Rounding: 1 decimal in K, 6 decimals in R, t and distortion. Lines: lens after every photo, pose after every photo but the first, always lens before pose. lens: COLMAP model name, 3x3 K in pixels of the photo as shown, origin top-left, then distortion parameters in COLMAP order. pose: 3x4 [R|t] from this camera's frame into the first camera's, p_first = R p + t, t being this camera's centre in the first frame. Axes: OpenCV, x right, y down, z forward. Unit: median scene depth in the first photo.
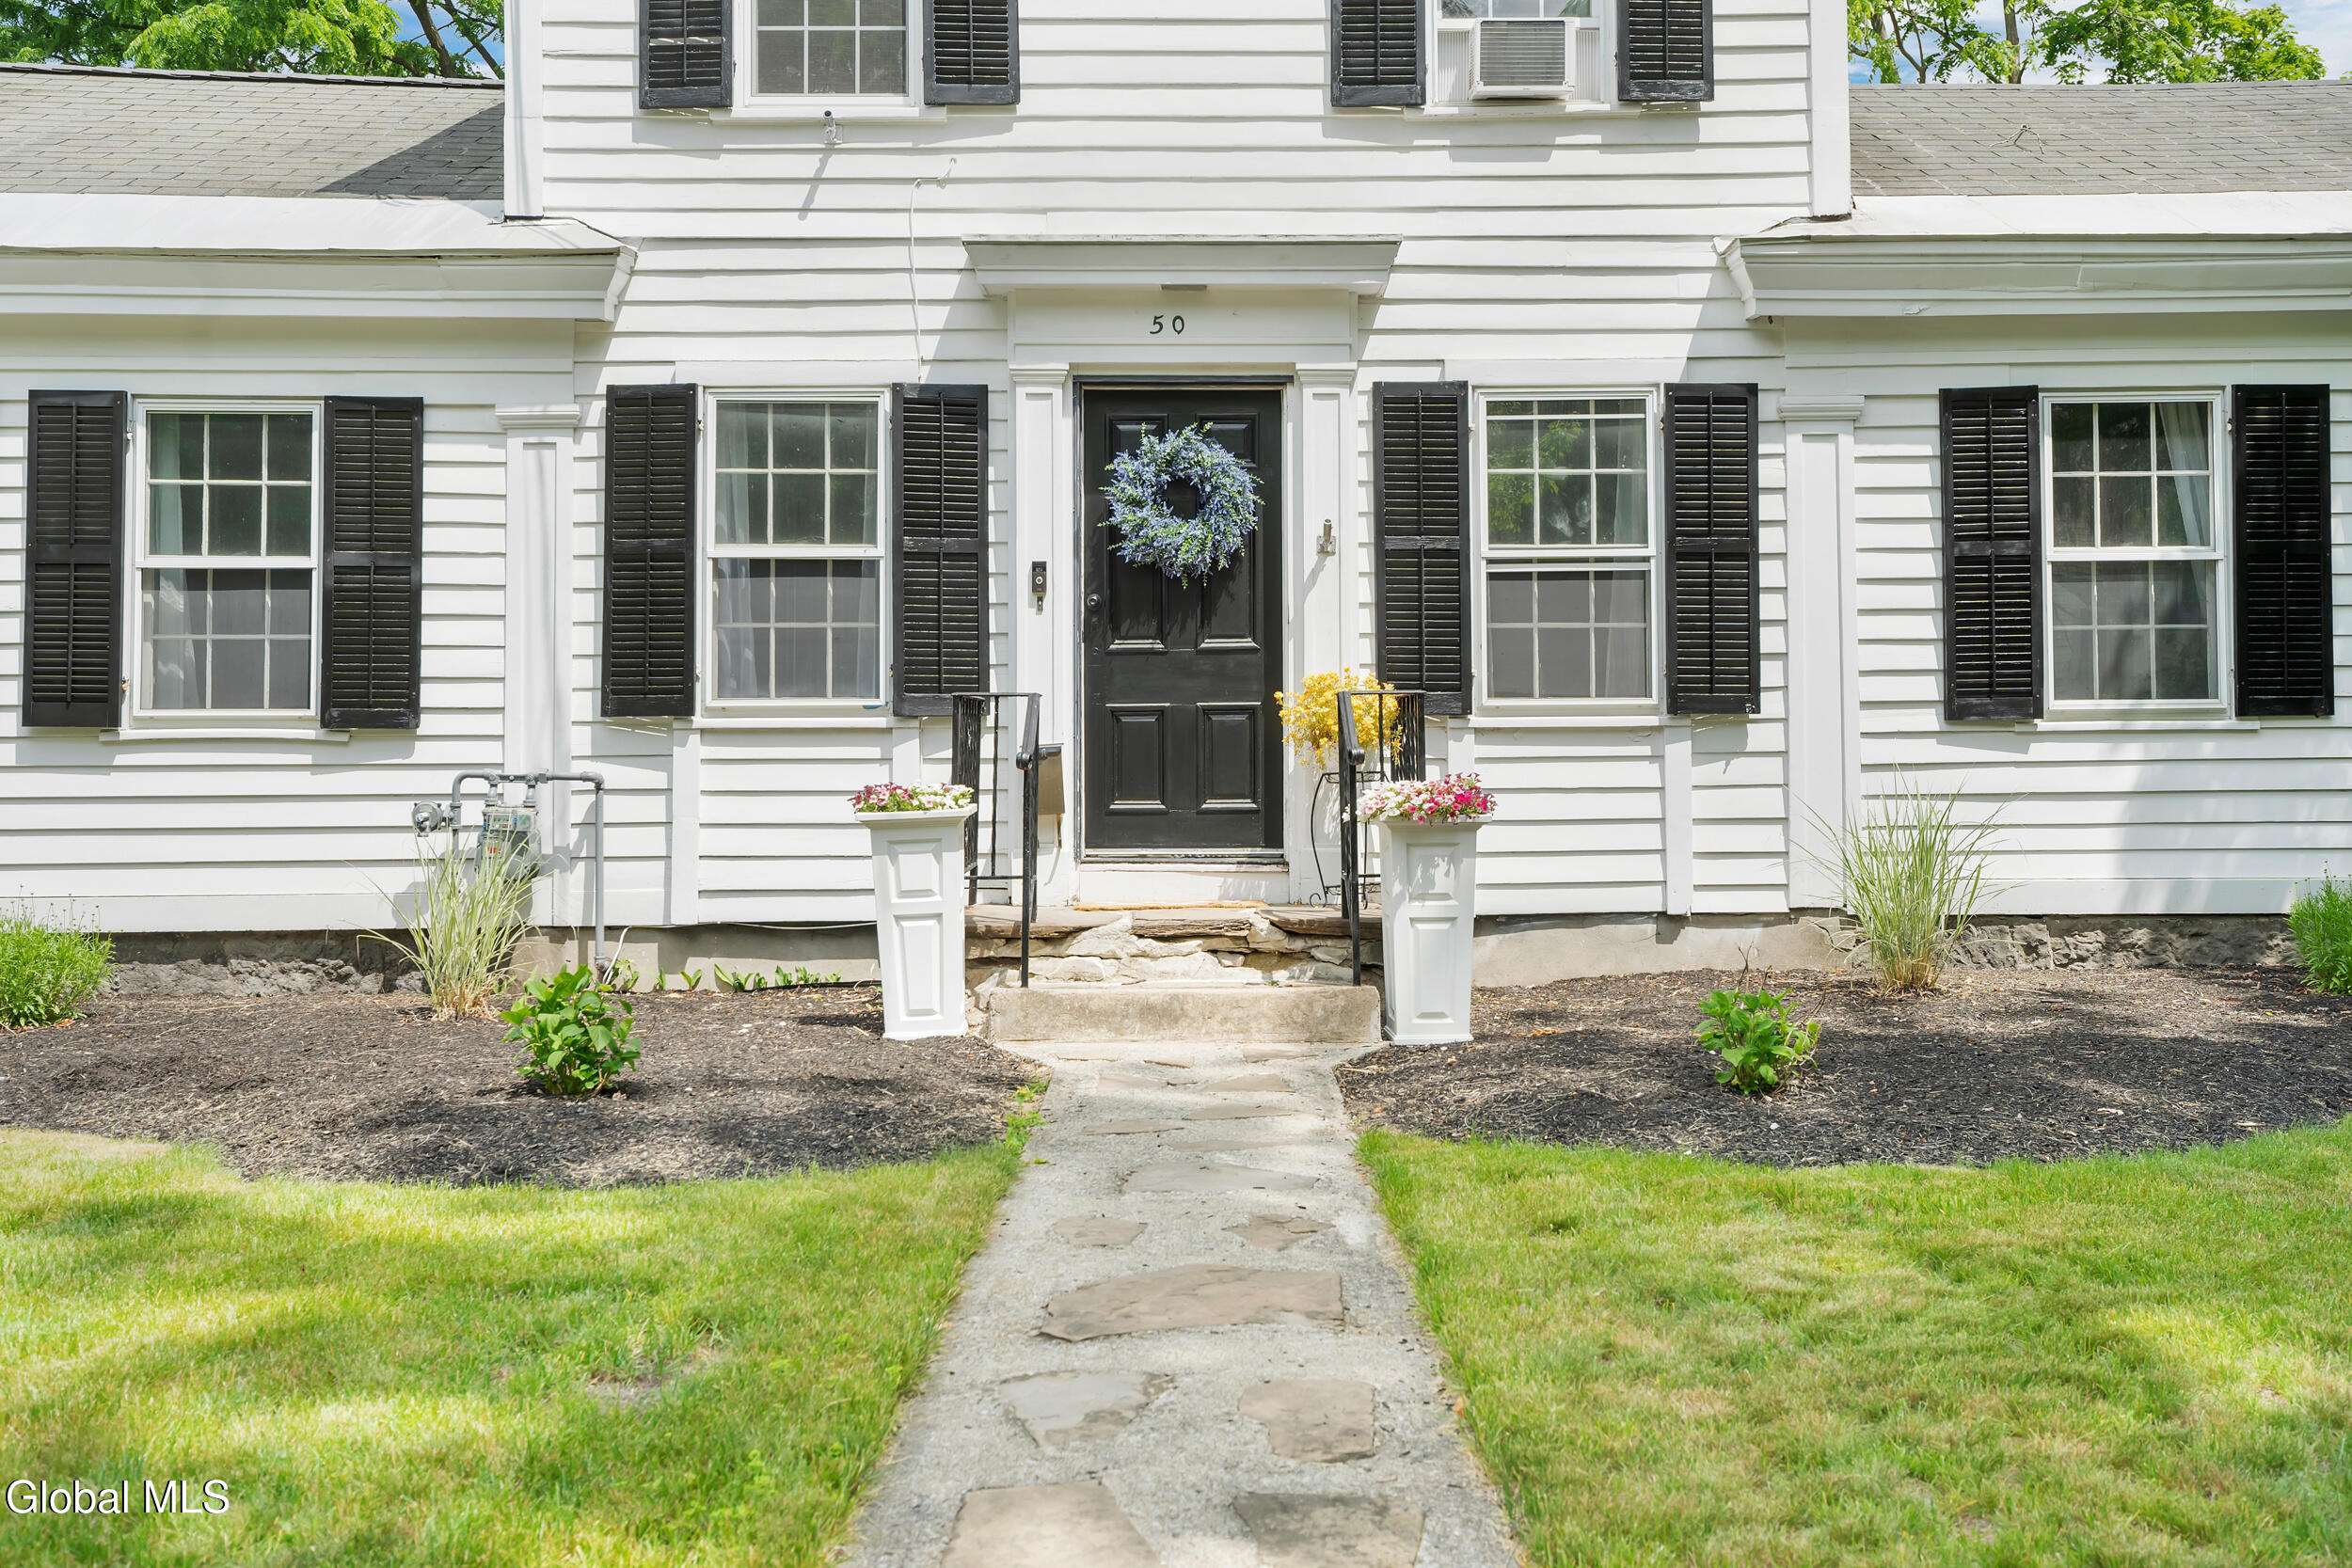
lens RADIAL K [[2341.2, 0, 1236.6], [0, 2341.2, 743.0], [0, 0, 1]] dist [0.049617, 0.000000]
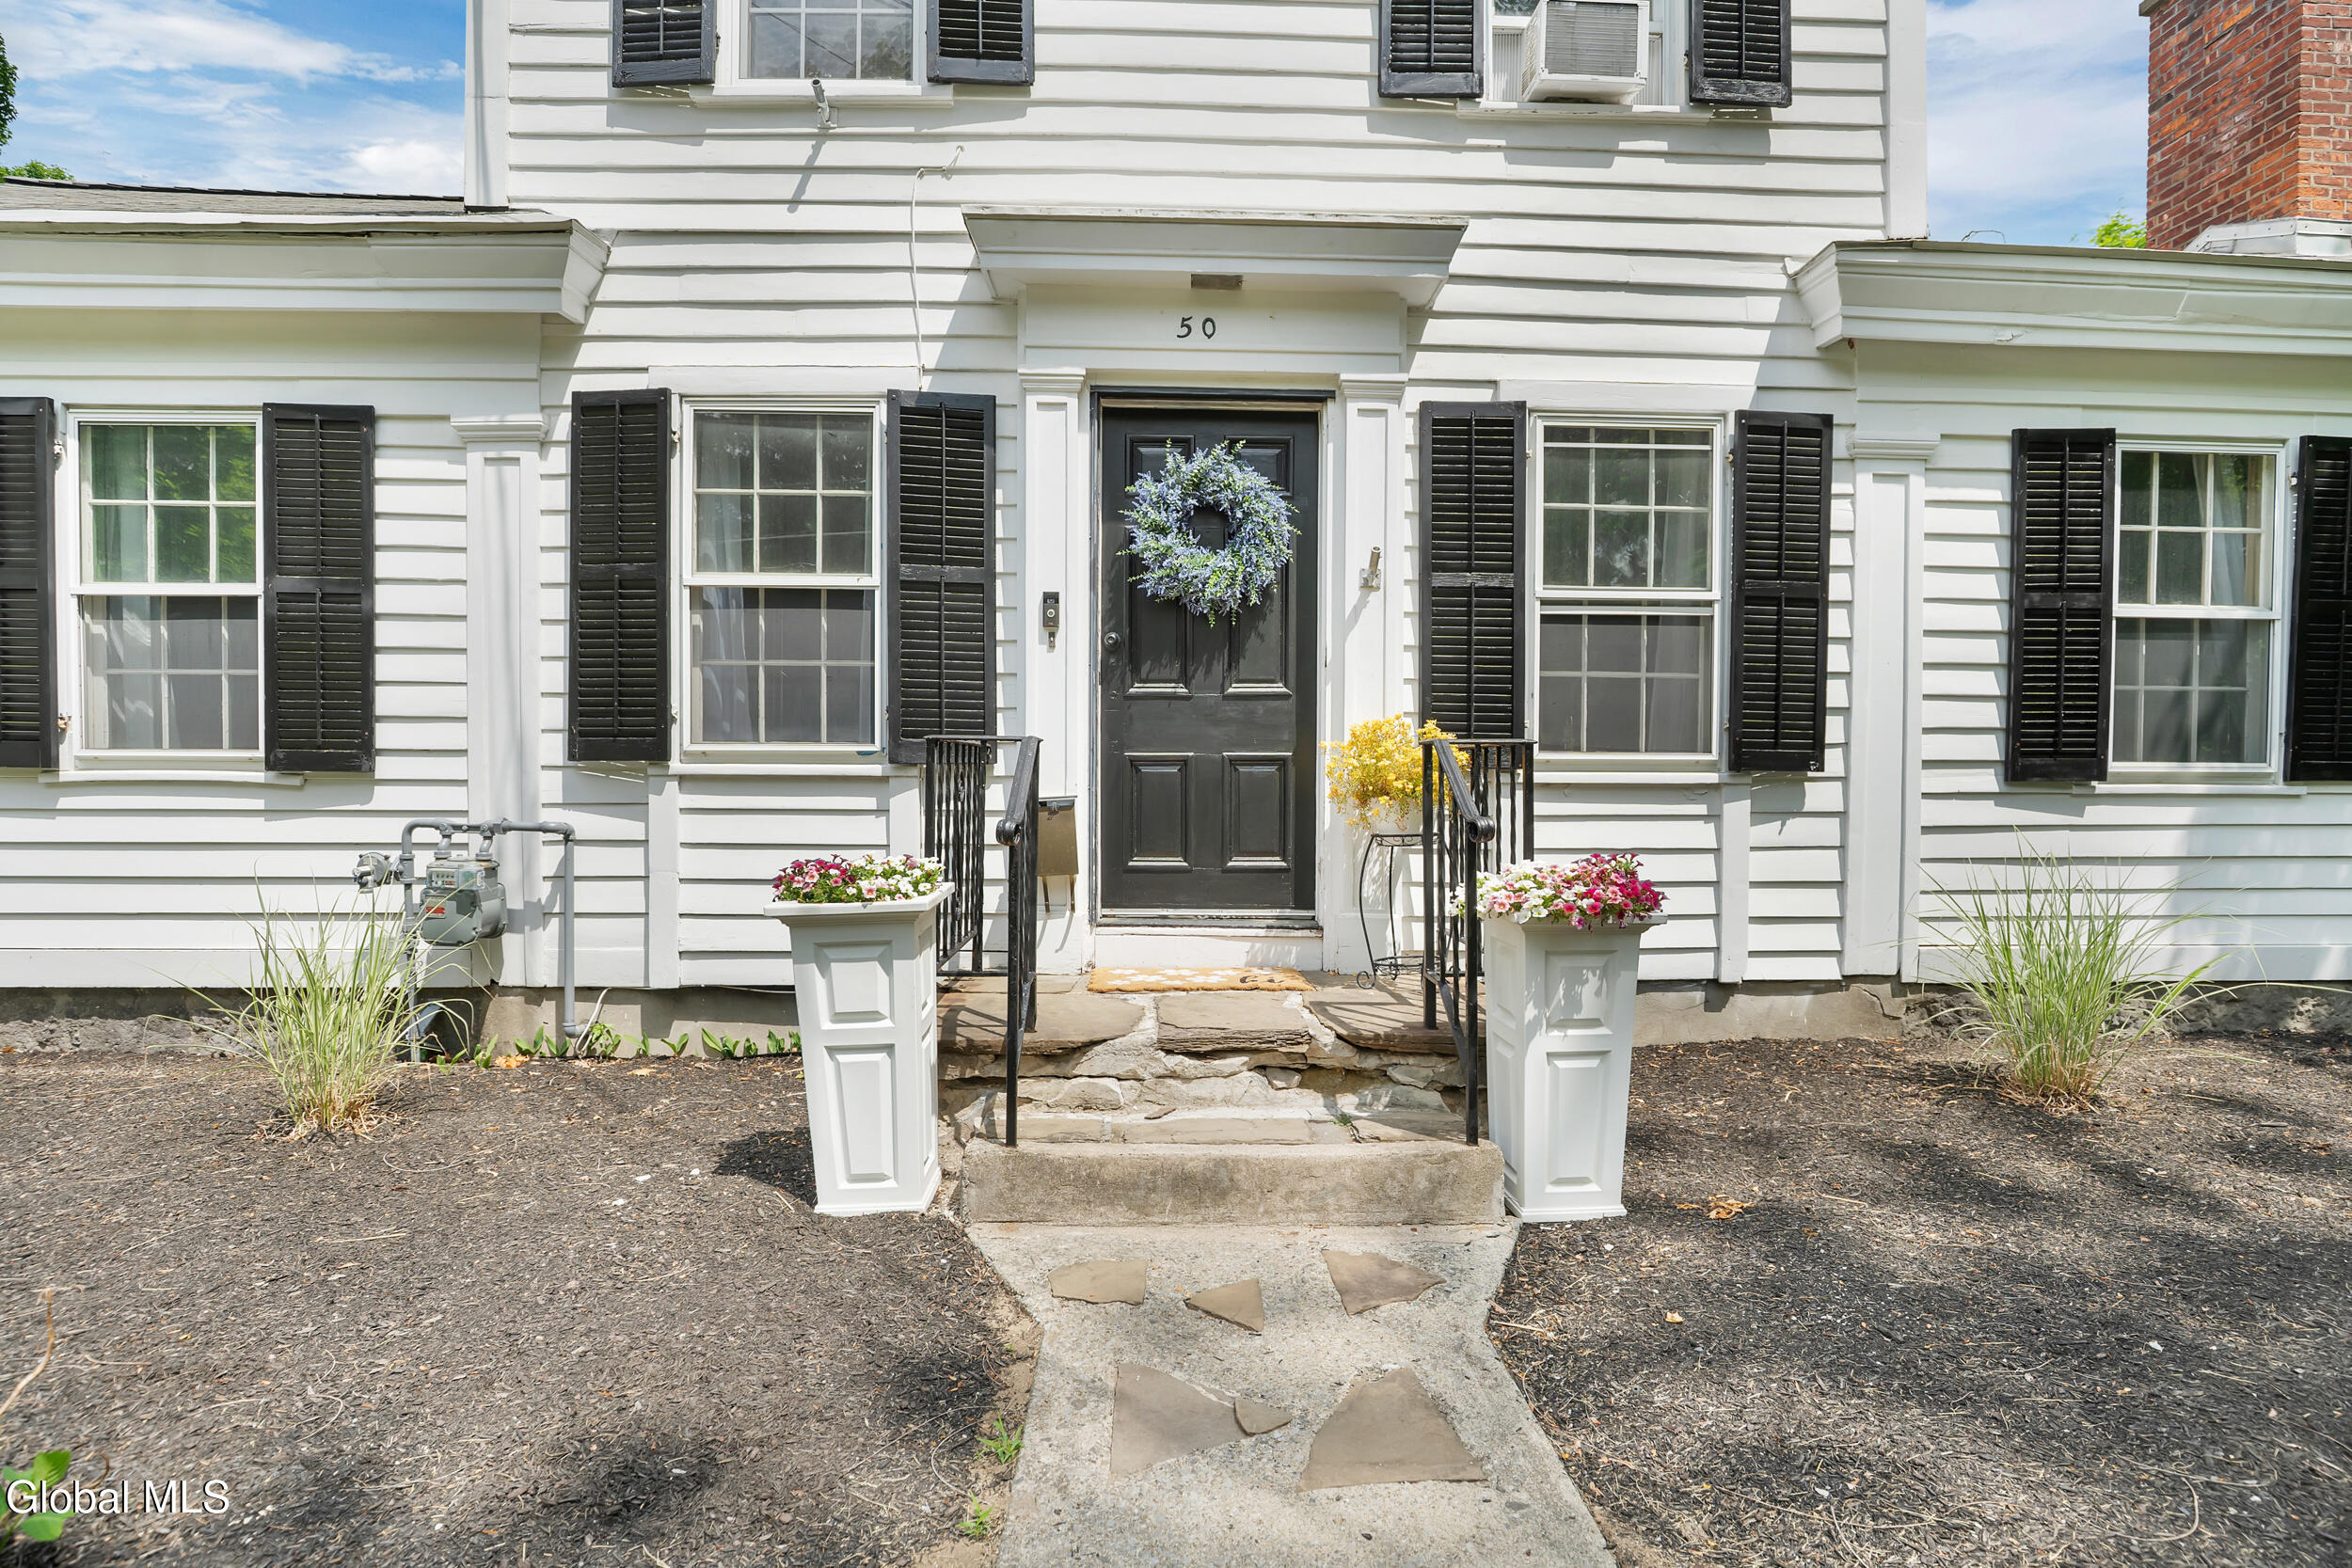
lens RADIAL K [[1117.0, 0, 1225.9], [0, 1117.0, 835.0], [0, 0, 1]] dist [-0.018077, -0.001083]
pose [[0.999166, 0.008804, 0.039883, -0.033440], [-0.010909, 0.998542, 0.052858, -0.008125], [-0.039360, -0.053249, 0.997805, 0.564056]]
